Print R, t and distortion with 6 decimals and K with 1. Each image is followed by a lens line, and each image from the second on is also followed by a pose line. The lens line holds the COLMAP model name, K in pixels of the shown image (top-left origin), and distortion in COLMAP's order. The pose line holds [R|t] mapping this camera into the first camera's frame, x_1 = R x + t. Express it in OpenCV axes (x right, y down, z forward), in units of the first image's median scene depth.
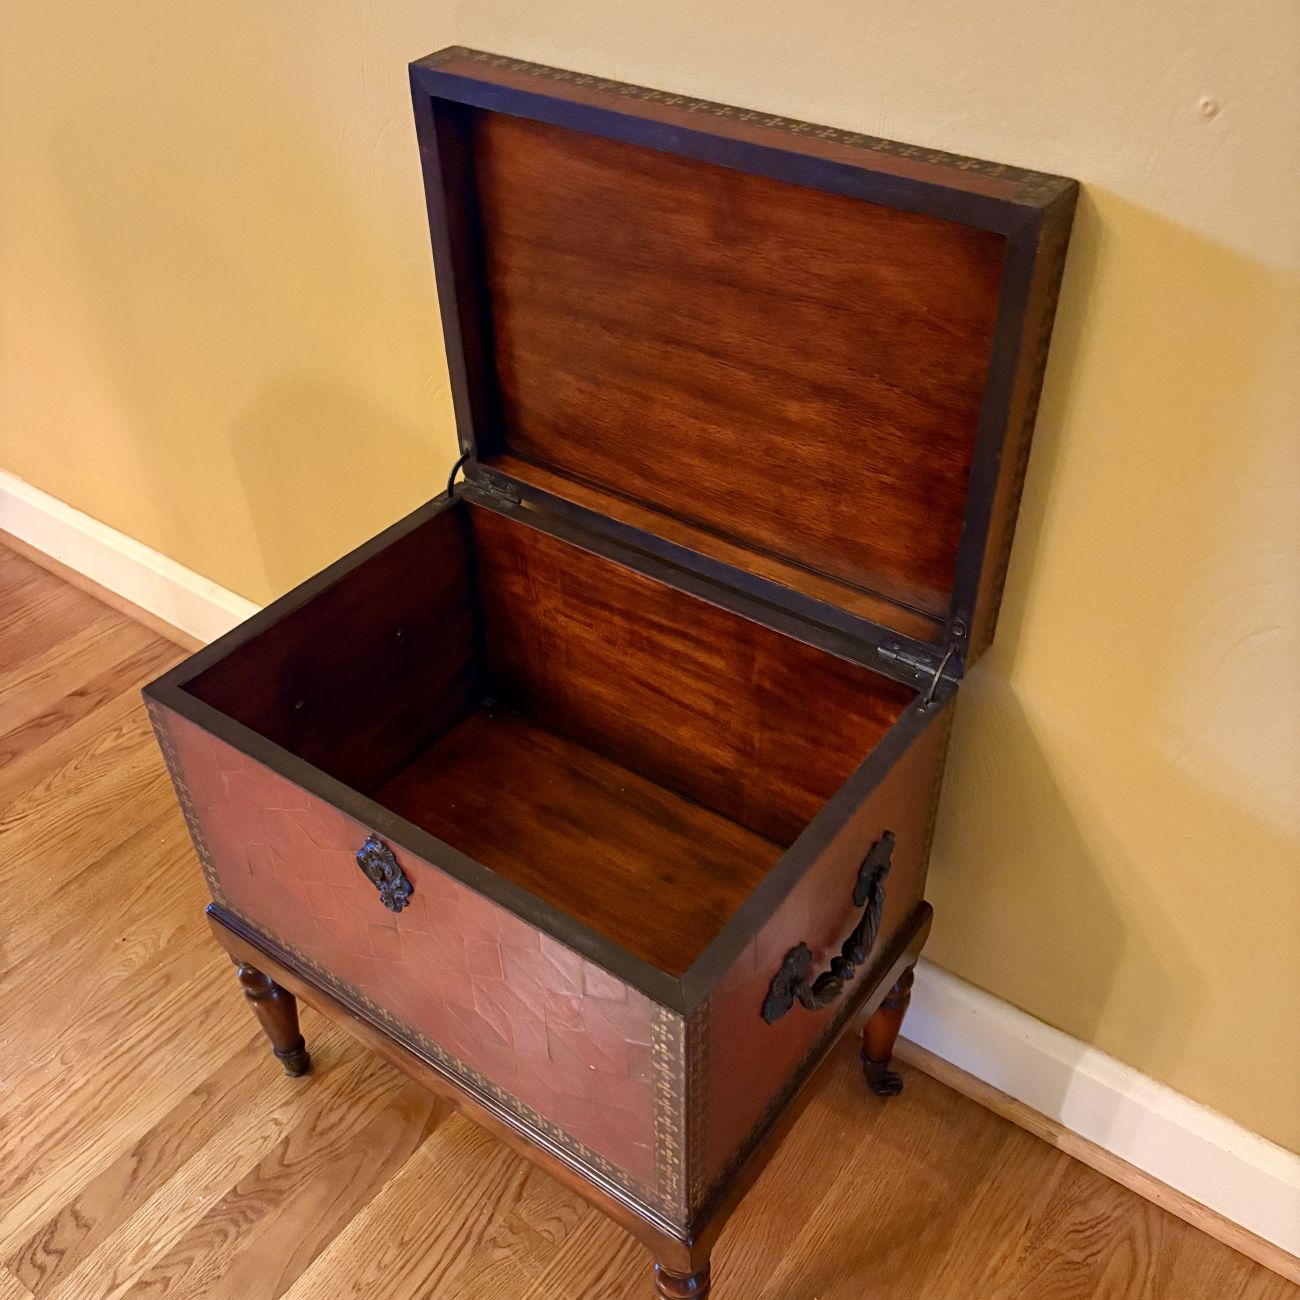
lens RADIAL K [[1329.9, 0, 669.3], [0, 1329.9, 668.1], [0, 0, 1]] dist [0.015183, 0.013033]
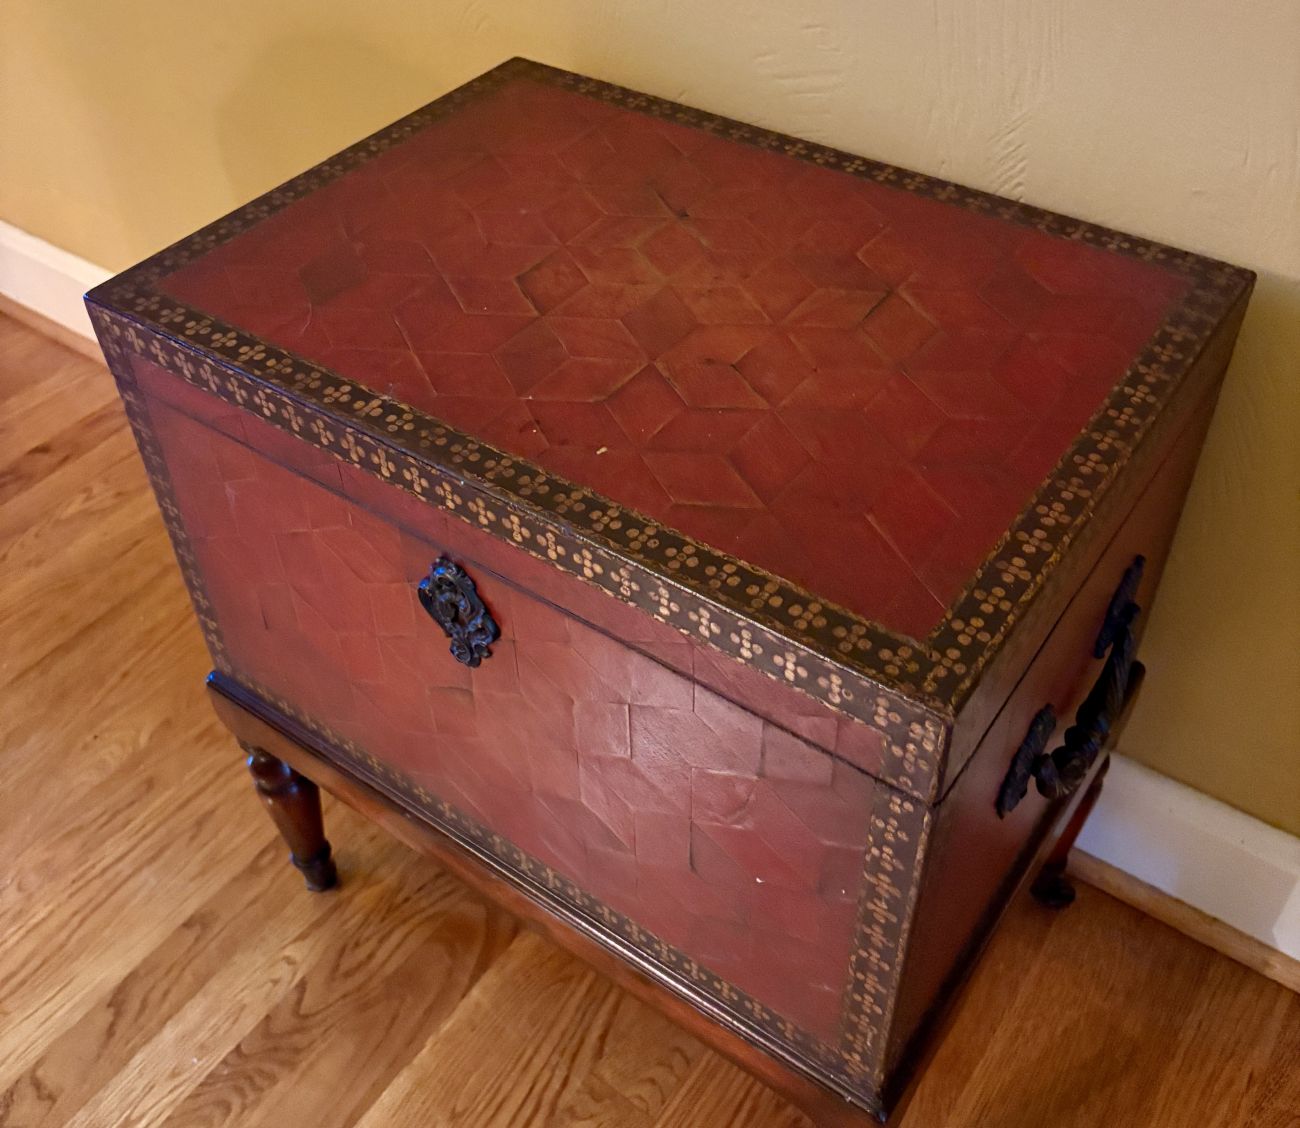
lens RADIAL K [[1341.2, 0, 652.9], [0, 1341.2, 465.5], [0, 0, 1]] dist [0.020035, -0.015160]
pose [[0.999910, -0.012699, 0.004280, -0.079670], [0.012773, 0.999759, -0.017849, 0.064181], [-0.004053, 0.017902, 0.999832, 0.198598]]
